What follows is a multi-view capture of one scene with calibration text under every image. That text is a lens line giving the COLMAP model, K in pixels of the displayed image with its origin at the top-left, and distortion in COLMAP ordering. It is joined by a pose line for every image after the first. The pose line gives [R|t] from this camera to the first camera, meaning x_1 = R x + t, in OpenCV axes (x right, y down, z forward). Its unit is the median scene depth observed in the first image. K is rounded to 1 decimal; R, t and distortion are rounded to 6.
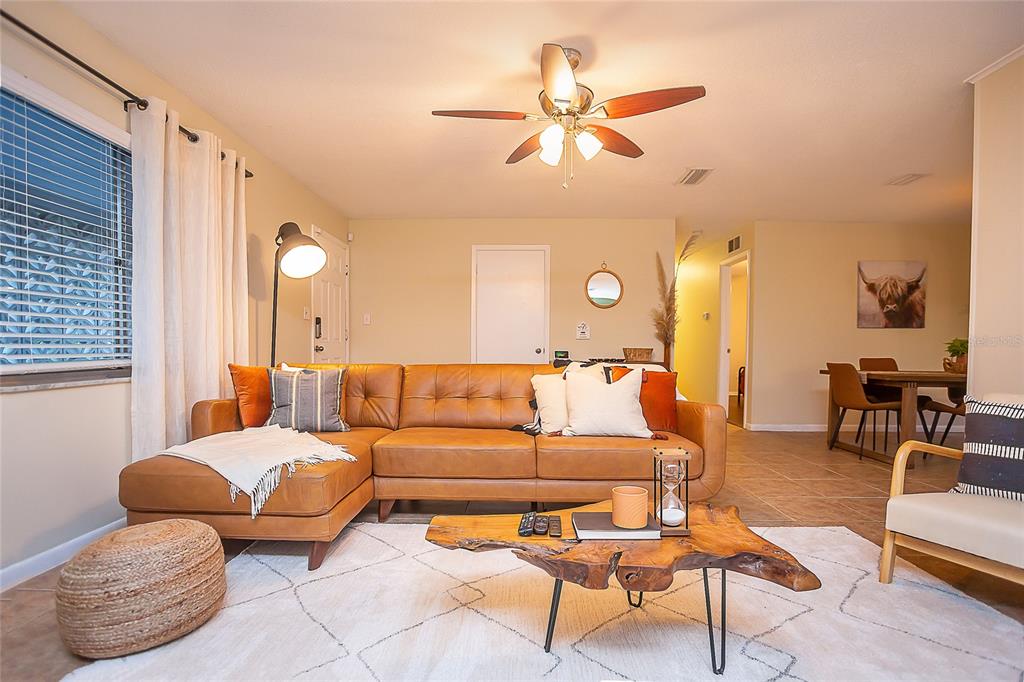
lens RADIAL K [[511.7, 0, 510.1], [0, 511.7, 358.1], [0, 0, 1]] dist [-0.071210, 0.037504]
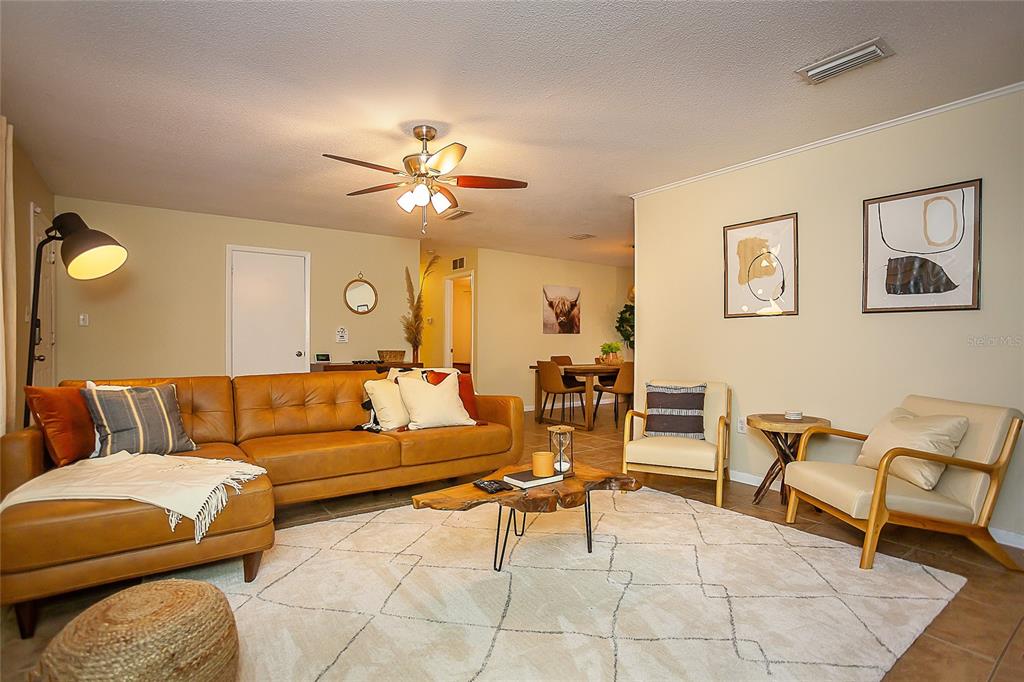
lens RADIAL K [[512.3, 0, 512.0], [0, 512.3, 341.0], [0, 0, 1]] dist [-0.032498, 0.001401]
pose [[0.793480, -0.002687, 0.608590, -0.366160], [0.013952, 0.999808, -0.013777, -0.034002], [-0.608436, 0.019423, 0.793365, -0.106399]]
